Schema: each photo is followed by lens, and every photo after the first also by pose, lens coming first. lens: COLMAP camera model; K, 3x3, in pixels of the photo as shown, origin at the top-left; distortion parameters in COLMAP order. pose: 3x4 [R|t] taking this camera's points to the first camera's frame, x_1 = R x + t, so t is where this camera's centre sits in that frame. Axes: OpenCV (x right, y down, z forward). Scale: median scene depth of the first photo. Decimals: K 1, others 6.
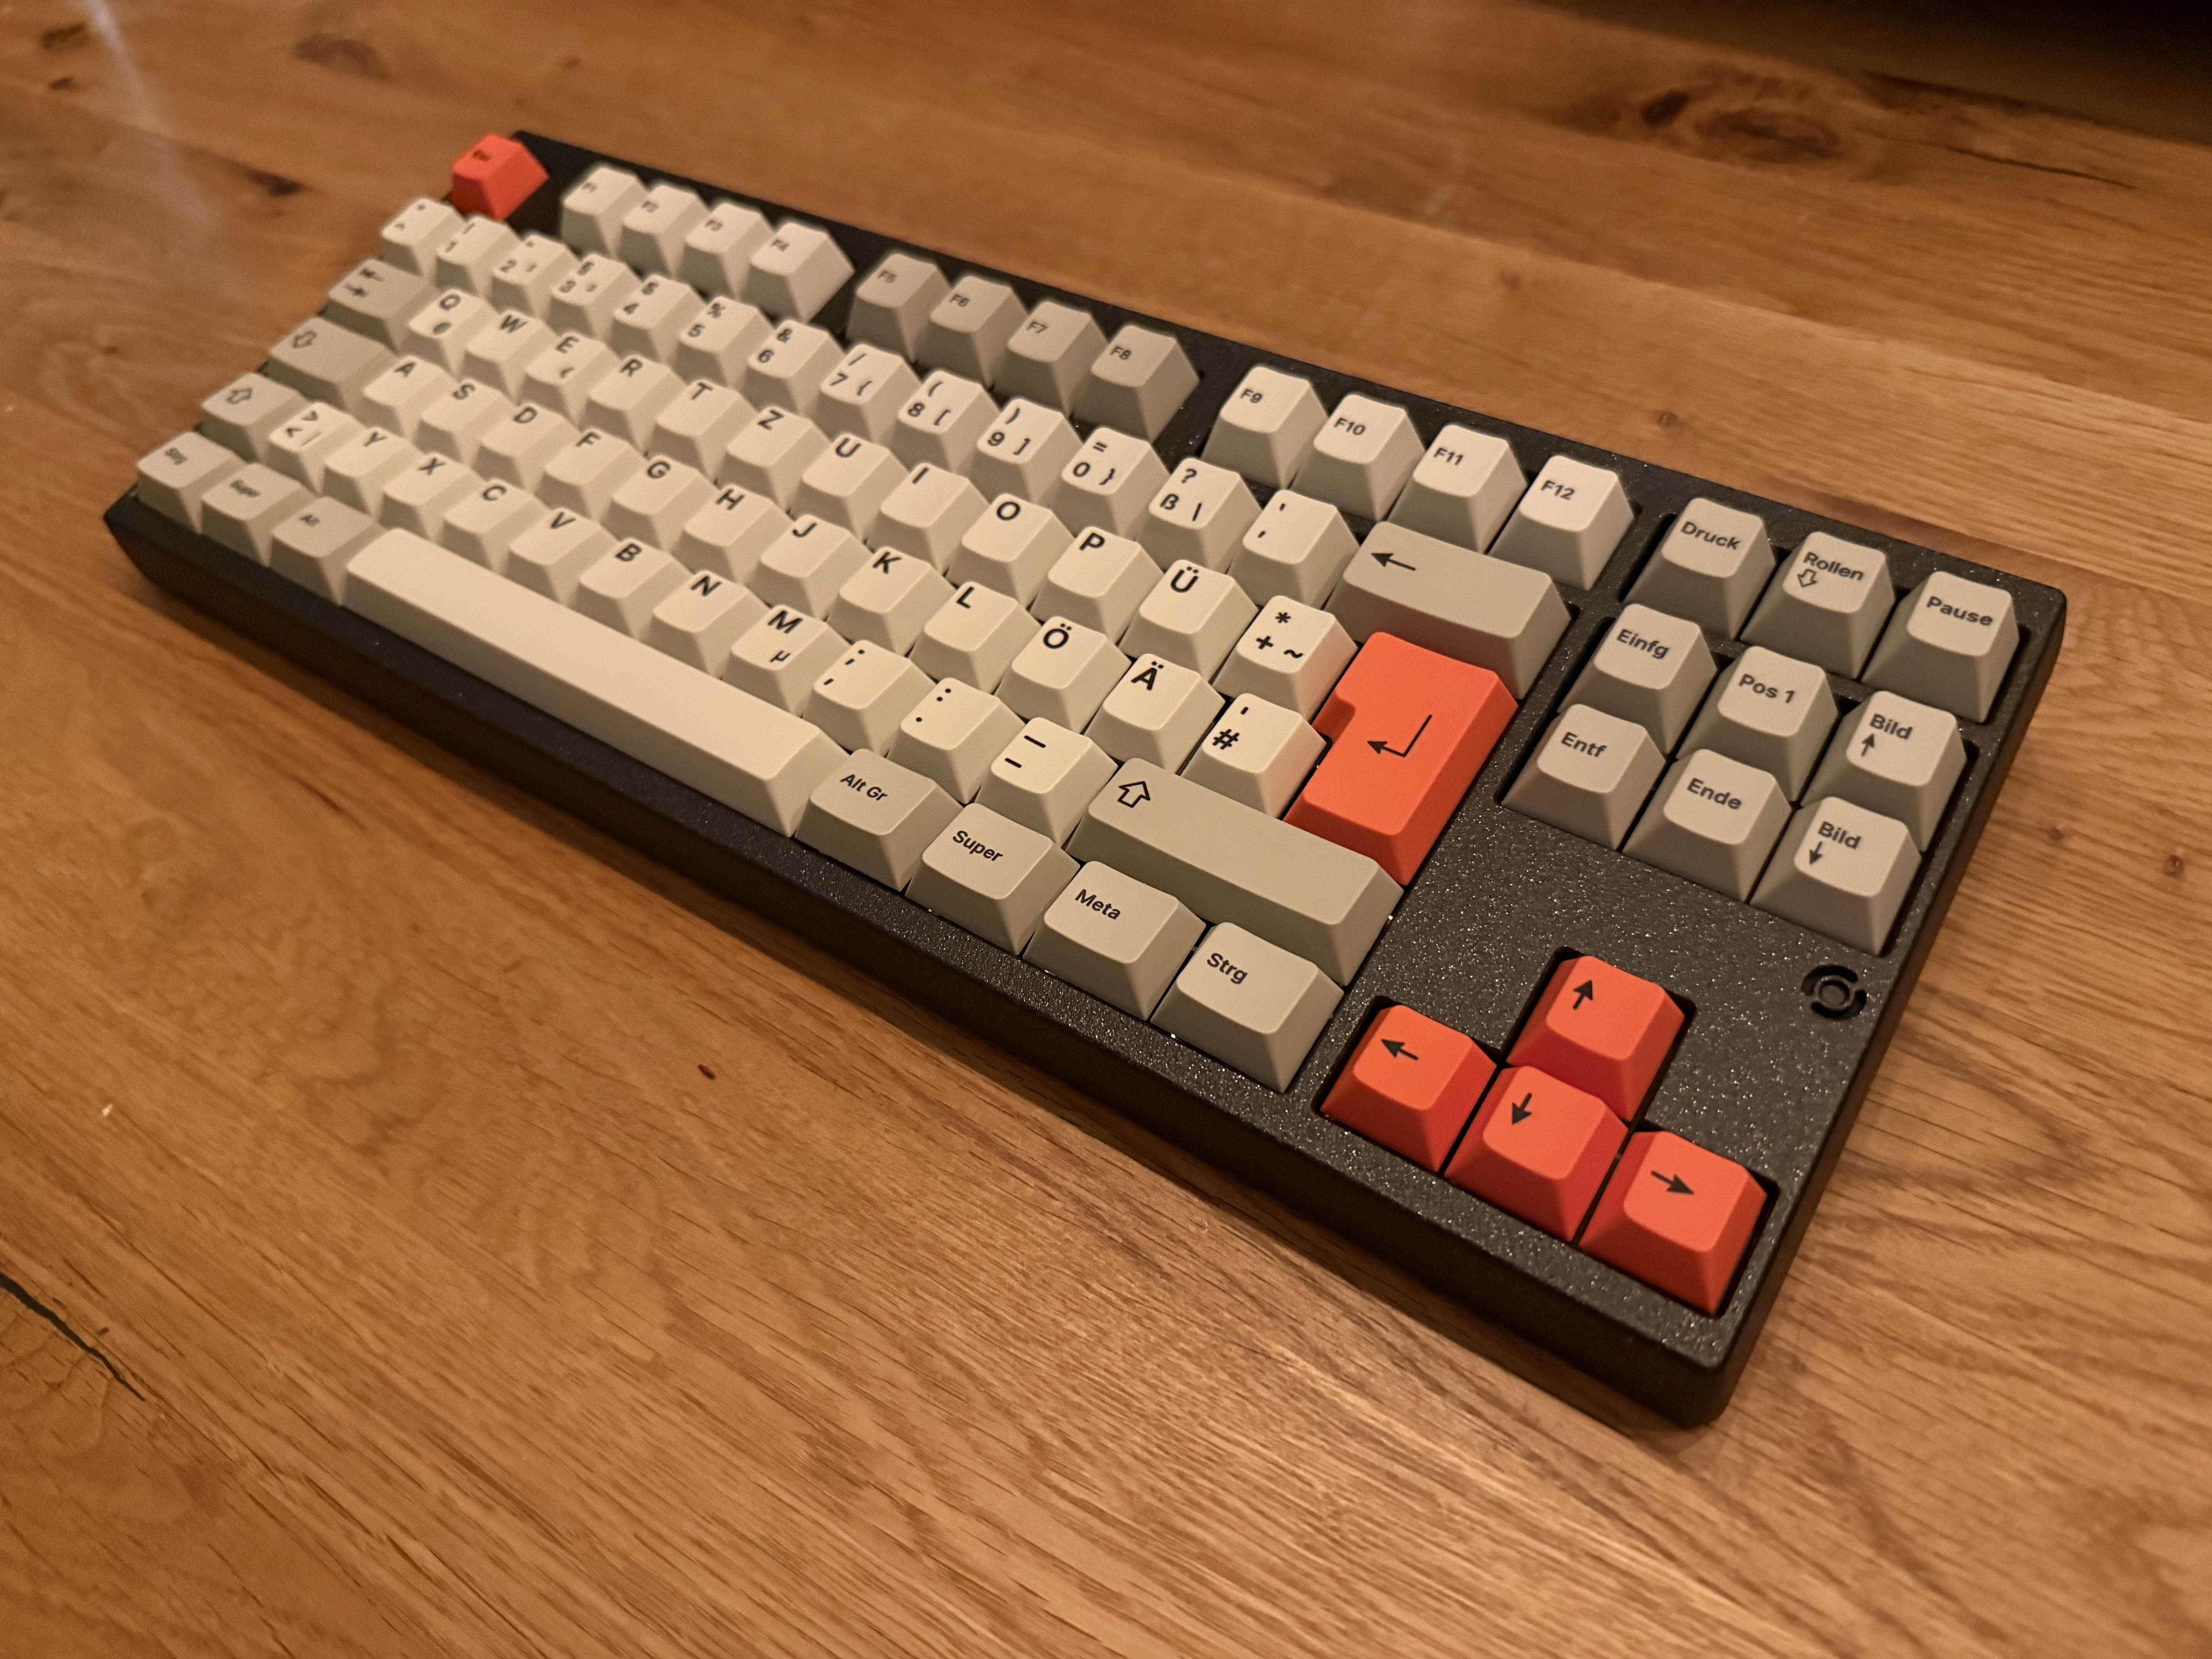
lens RADIAL K [[1549.6, 0, 1106.0], [0, 1549.6, 829.5], [0, 0, 1]] dist [-0.035740, 0.000679]
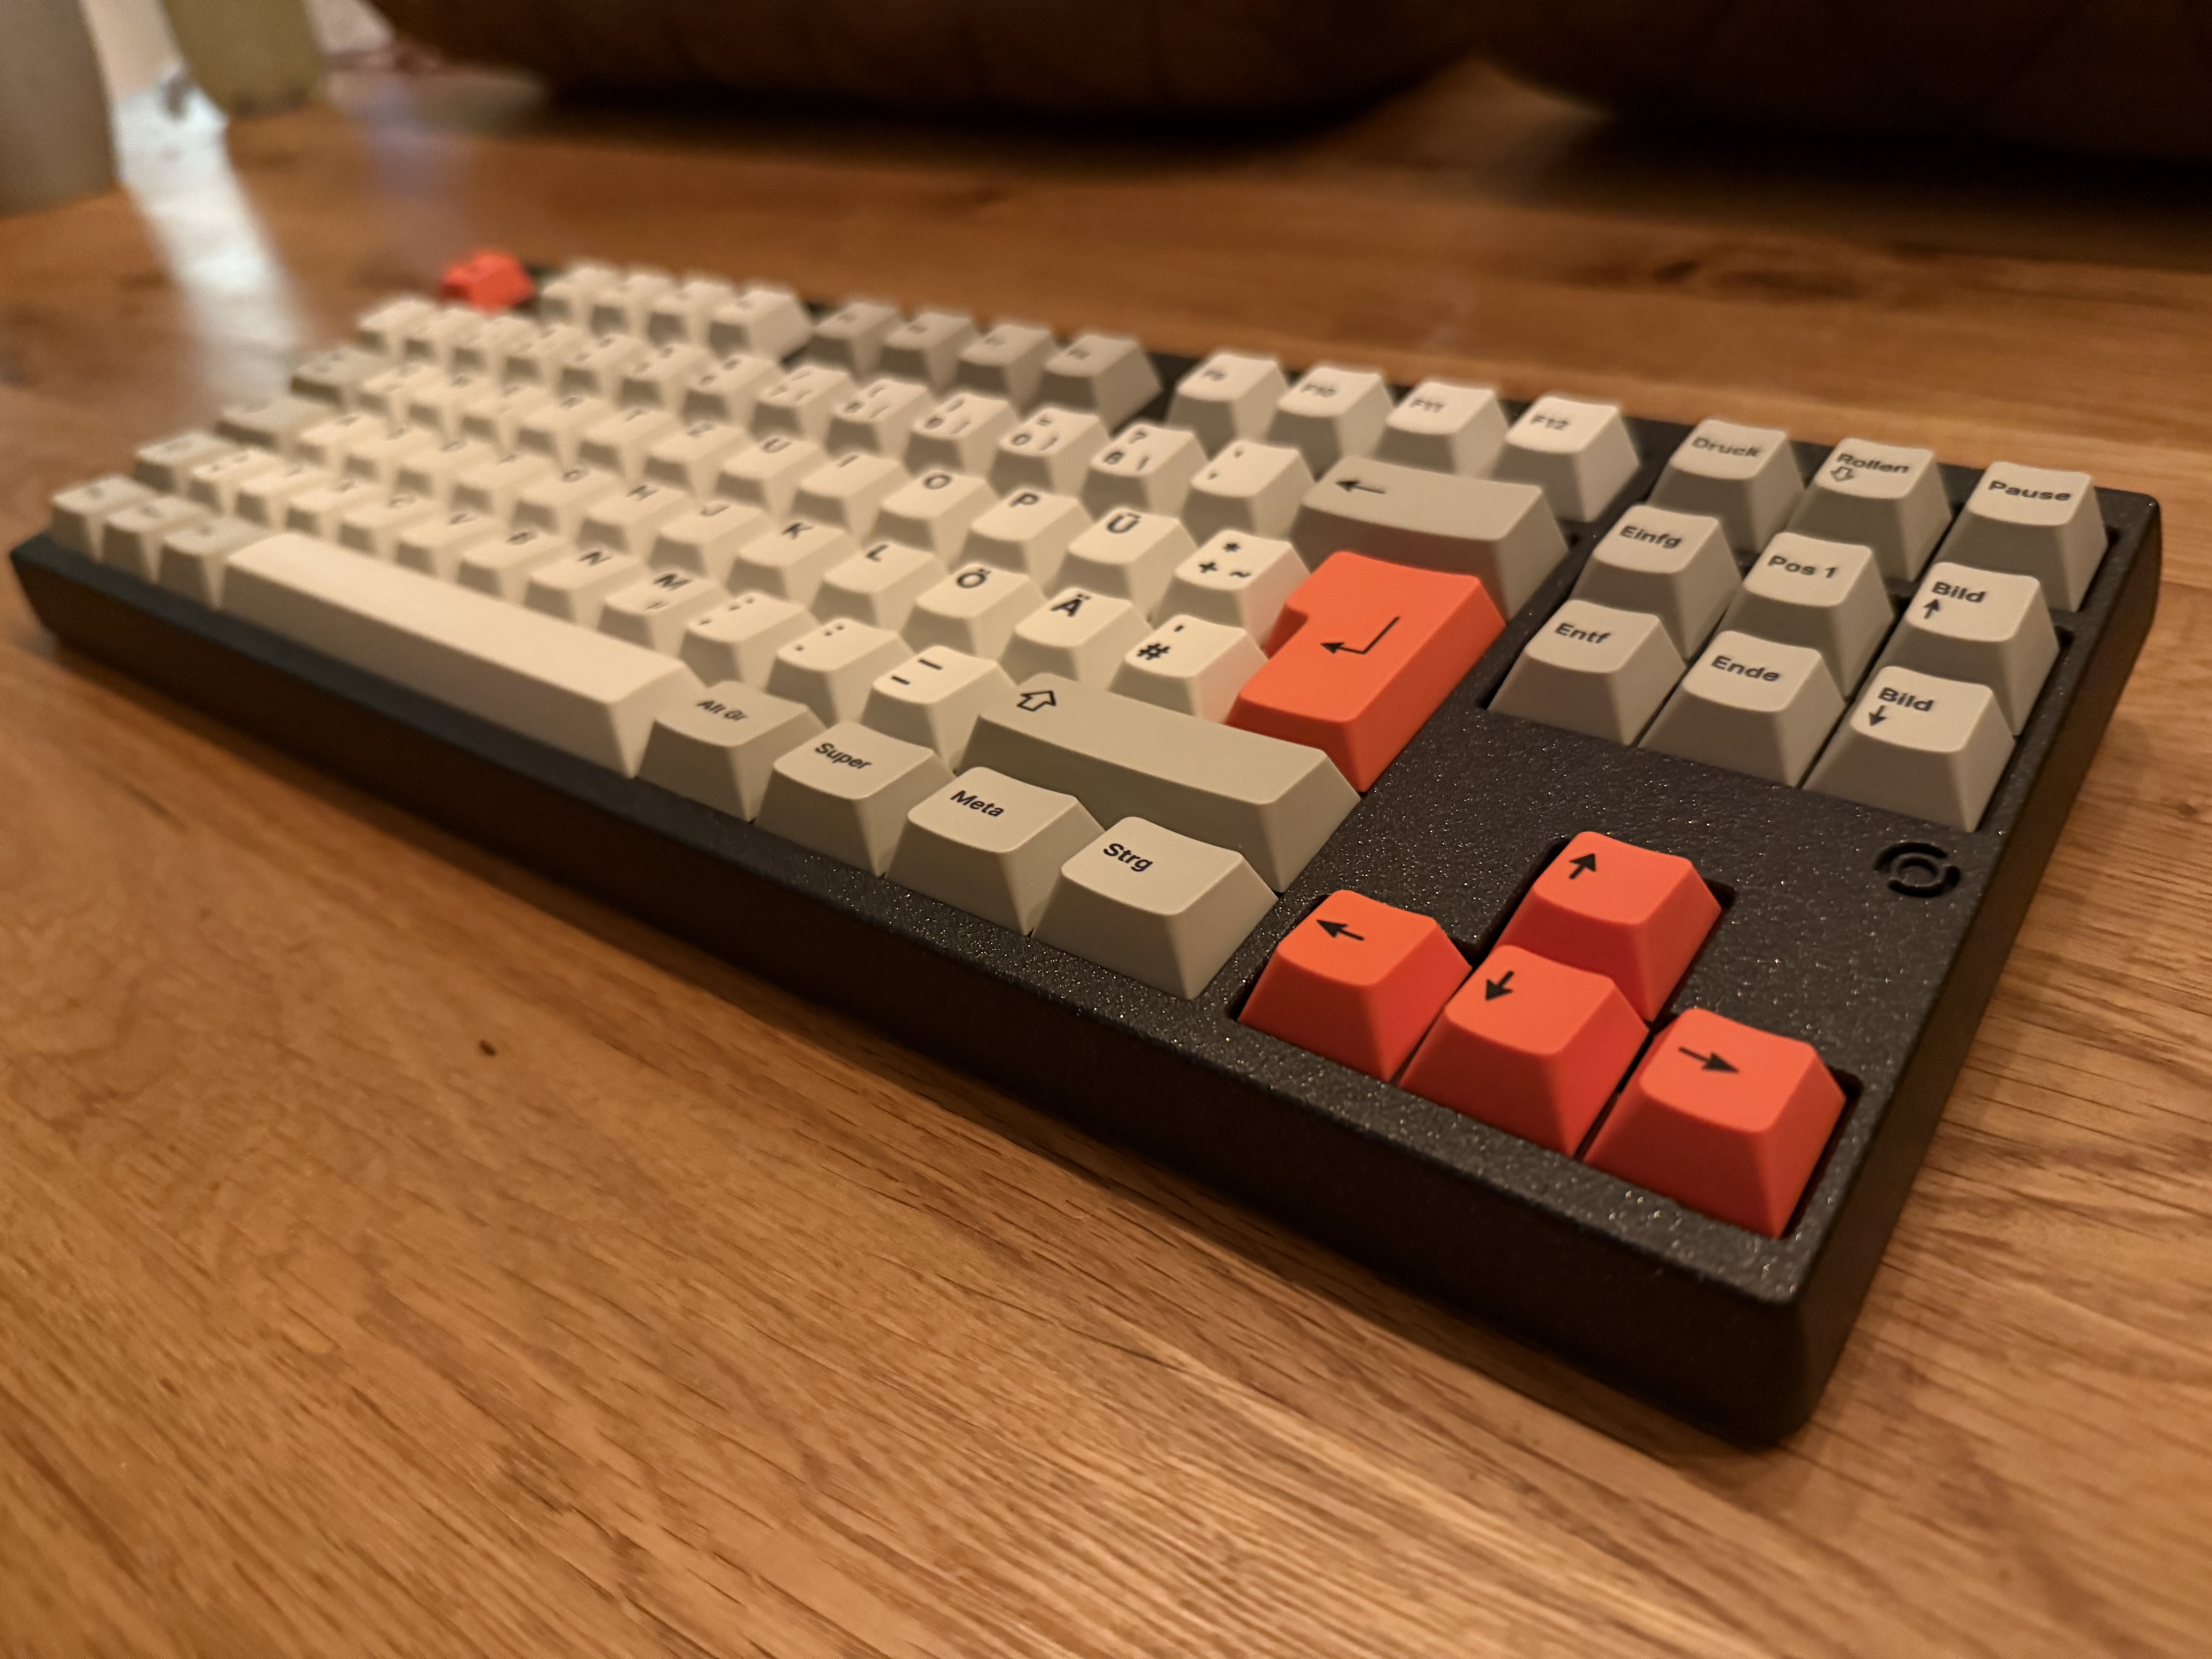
lens RADIAL K [[1615.4, 0, 1096.5], [0, 1615.4, 833.0], [0, 0, 1]] dist [-0.069655, 0.028830]
pose [[0.998054, 0.041640, -0.046414, 0.099004], [-0.053464, 0.954525, -0.293298, 0.315362], [0.032091, 0.295209, 0.954894, 0.218809]]
